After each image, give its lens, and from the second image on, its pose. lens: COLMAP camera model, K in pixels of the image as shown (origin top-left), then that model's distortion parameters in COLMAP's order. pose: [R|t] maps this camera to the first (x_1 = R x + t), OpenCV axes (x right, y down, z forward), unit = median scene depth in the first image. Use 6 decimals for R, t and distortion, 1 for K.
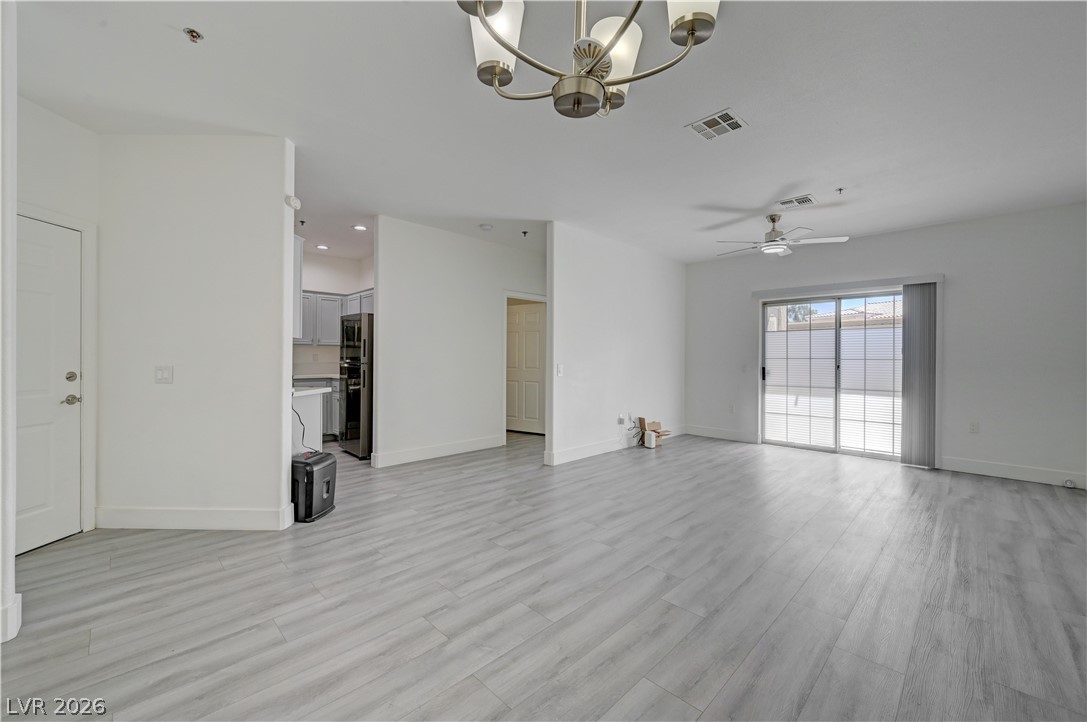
lens RADIAL K [[432.1, 0, 545.4], [0, 432.1, 355.8], [0, 0, 1]] dist [-0.001917, 0.000075]
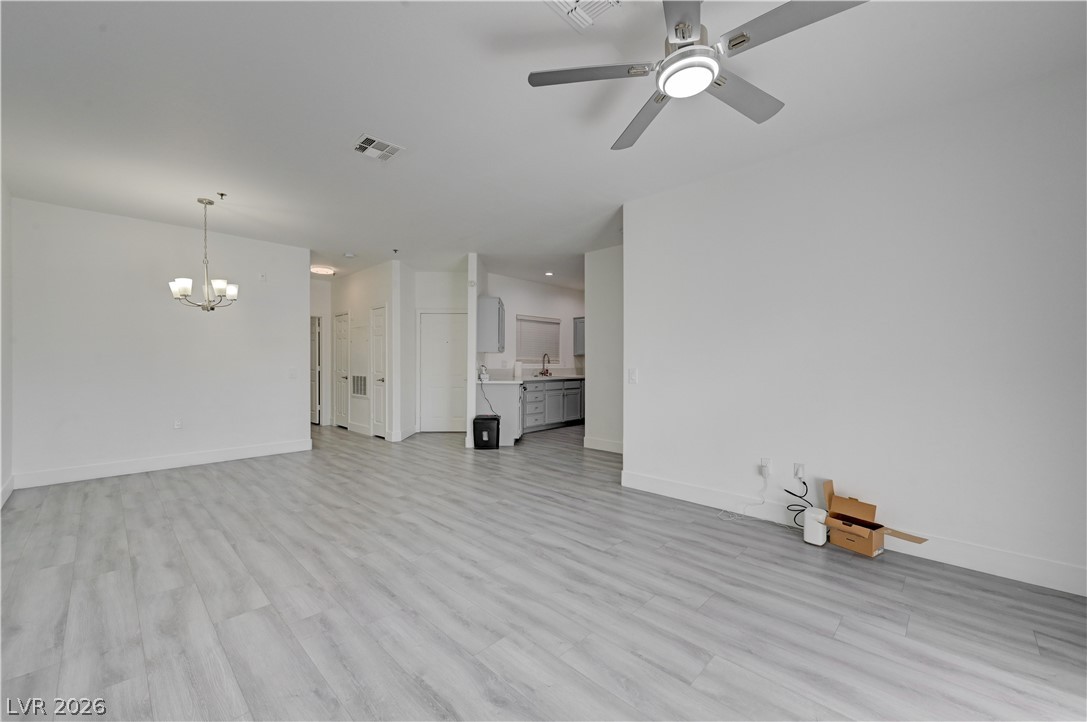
lens RADIAL K [[432.1, 0, 545.4], [0, 432.1, 355.8], [0, 0, 1]] dist [-0.001917, 0.000075]
pose [[0.013869, -0.021736, -0.999668, 0.936101], [0.006041, 0.999747, -0.021654, 0.012763], [0.999886, -0.005739, 0.013996, 0.880902]]
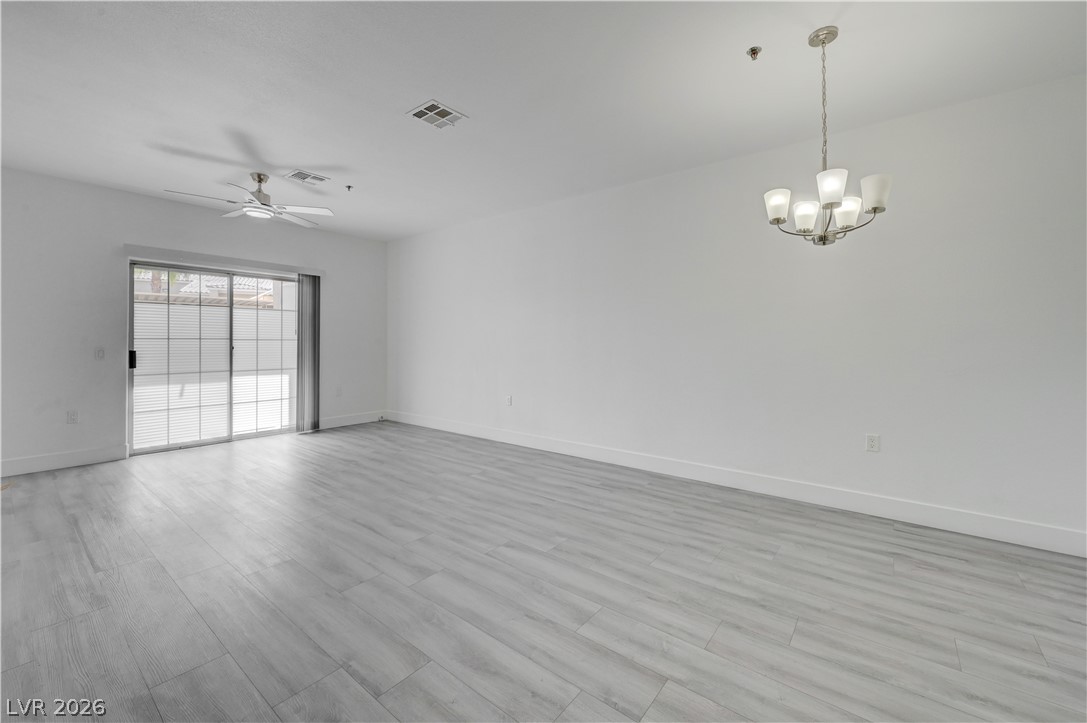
lens RADIAL K [[441.5, 0, 544.7], [0, 441.5, 335.2], [0, 0, 1]] dist [0.001291, 0.000204]
pose [[-0.114966, 0.006176, 0.993350, -0.423870], [-0.008750, 0.999936, -0.007230, -0.000912], [-0.993331, -0.009523, -0.114905, 0.541331]]
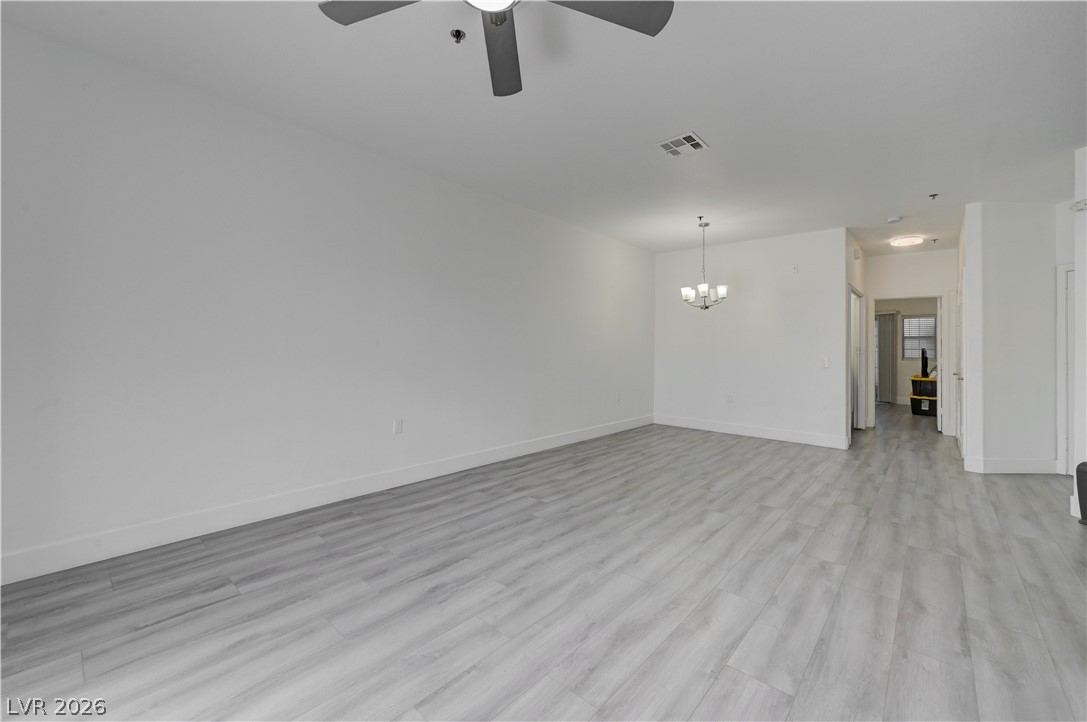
lens RADIAL K [[433.8, 0, 540.3], [0, 433.8, 344.8], [0, 0, 1]] dist [-0.000733, 0.000089]
pose [[-0.998490, -0.022299, -0.050206, 0.510871], [-0.021604, 0.999664, -0.014352, 0.014034], [0.050509, -0.013246, -0.998636, 1.323853]]
